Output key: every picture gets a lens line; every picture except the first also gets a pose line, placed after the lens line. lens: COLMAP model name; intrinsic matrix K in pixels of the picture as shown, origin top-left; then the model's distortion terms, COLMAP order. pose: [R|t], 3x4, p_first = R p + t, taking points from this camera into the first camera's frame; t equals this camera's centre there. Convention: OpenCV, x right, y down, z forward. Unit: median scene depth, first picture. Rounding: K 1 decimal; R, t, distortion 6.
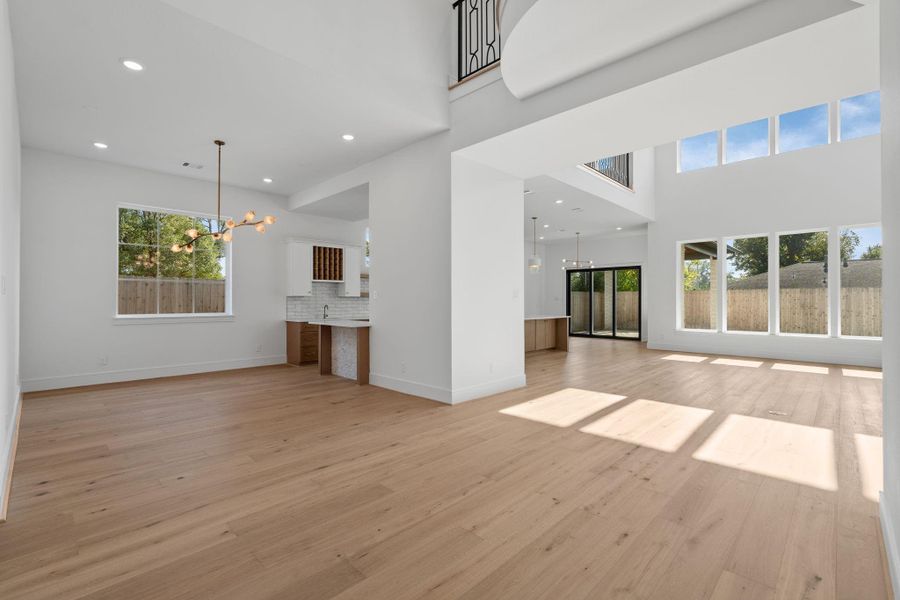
lens RADIAL K [[403.4, 0, 450.0], [0, 403.4, 300.0], [0, 0, 1]] dist [-0.003693, -0.000424]
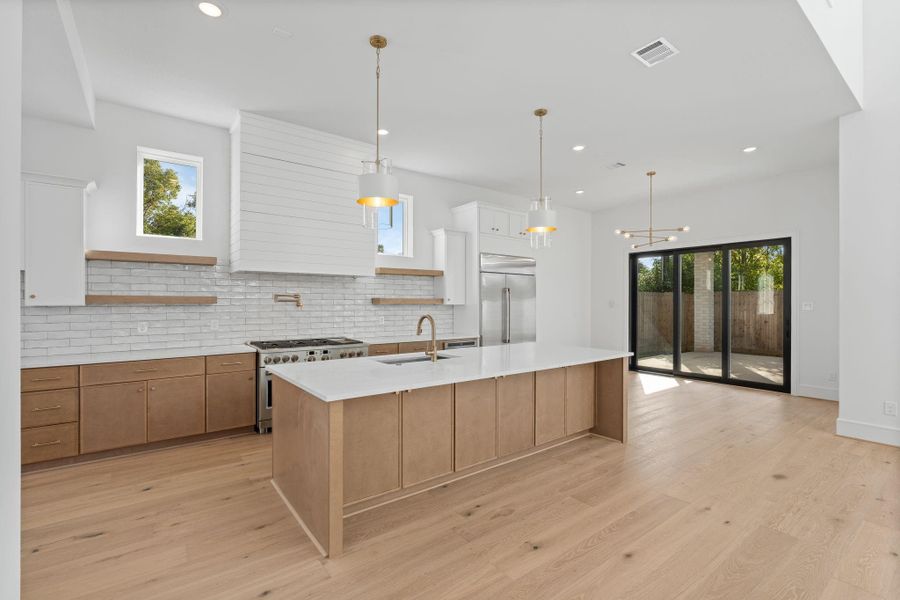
lens RADIAL K [[403.4, 0, 450.0], [0, 403.4, 300.0], [0, 0, 1]] dist [-0.003693, -0.000424]
pose [[0.988865, -0.000409, -0.148815, 0.179450], [0.000040, 0.999997, -0.002482, -0.011641], [0.148815, 0.002448, 0.988862, 0.584442]]
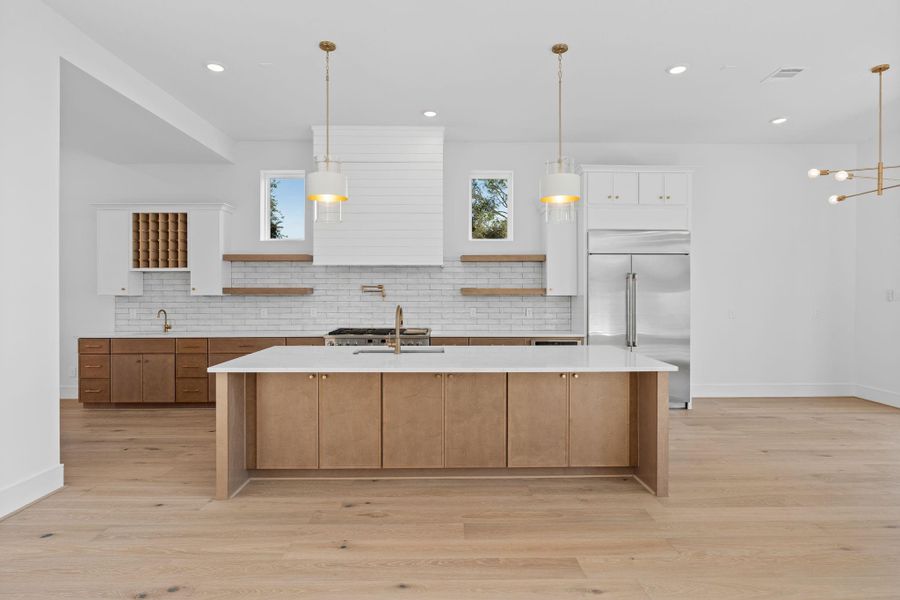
lens RADIAL K [[477.3, 0, 447.5], [0, 477.3, 292.7], [0, 0, 1]] dist [-0.001417, -0.000814]
pose [[0.711362, -0.000383, -0.702825, 0.415533], [0.002644, 0.999994, 0.002131, -0.011208], [0.702821, -0.003374, 0.711359, 0.672175]]
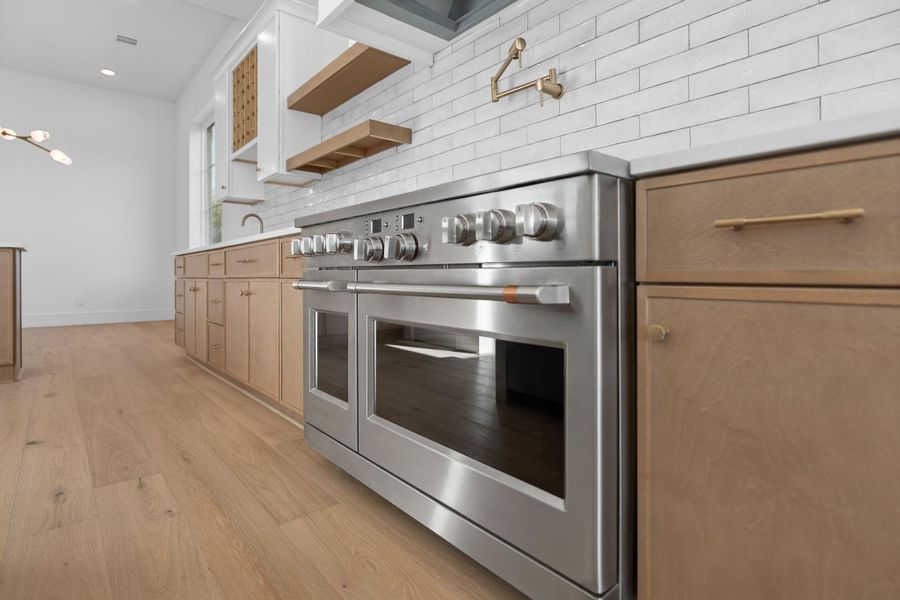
lens RADIAL K [[459.8, 0, 450.5], [0, 459.8, 272.5], [0, 0, 1]] dist [-0.001429, -0.000184]
pose [[-0.091428, -0.002650, -0.995808, 0.085088], [0.004030, 0.999987, -0.003032, 0.059142], [0.995804, -0.004290, -0.091416, 1.036168]]
